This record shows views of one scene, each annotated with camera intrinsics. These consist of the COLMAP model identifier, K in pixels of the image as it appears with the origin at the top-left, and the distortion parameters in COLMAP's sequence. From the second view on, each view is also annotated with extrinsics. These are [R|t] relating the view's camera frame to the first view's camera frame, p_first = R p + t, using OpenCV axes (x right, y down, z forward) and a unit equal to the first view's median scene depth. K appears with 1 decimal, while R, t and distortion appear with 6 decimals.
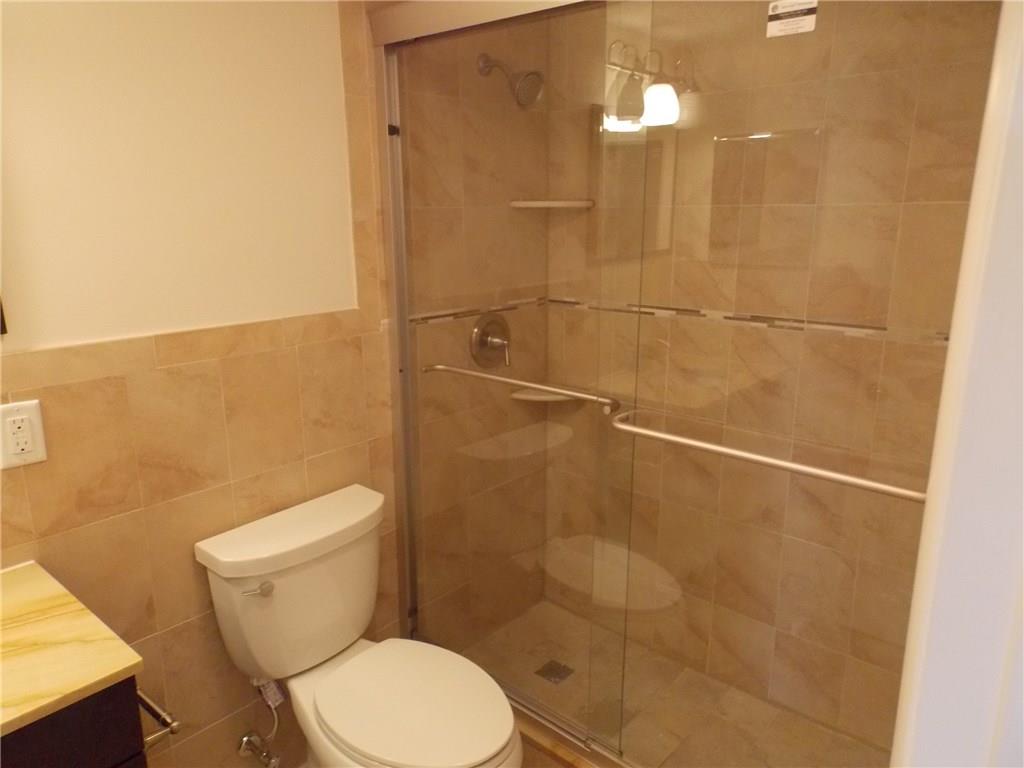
lens RADIAL K [[711.6, 0, 512.0], [0, 711.6, 384.0], [0, 0, 1]] dist [0.019706, 0.001630]
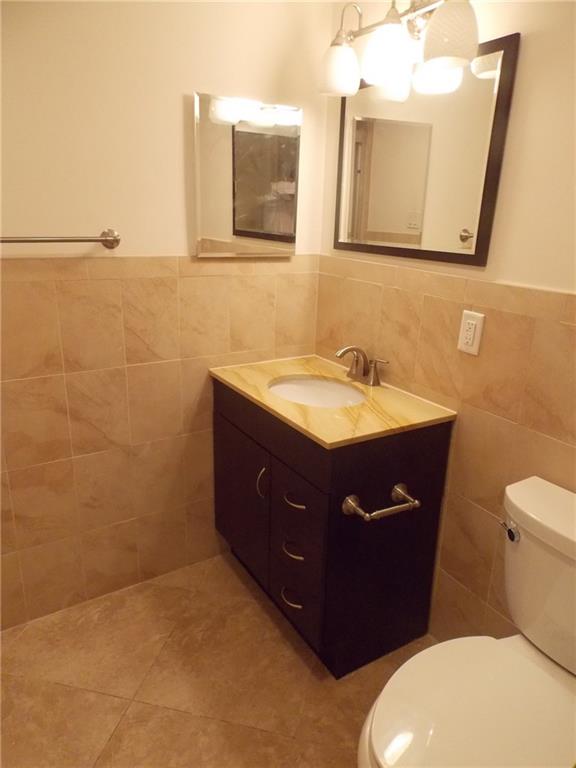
lens RADIAL K [[533.7, 0, 288.0], [0, 533.7, 384.0], [0, 0, 1]] dist [0.019706, 0.001630]
pose [[-0.305351, 0.289794, -0.907072, 0.497740], [-0.259774, 0.891085, 0.372135, -0.152592], [0.916121, 0.349266, -0.196813, 0.861539]]
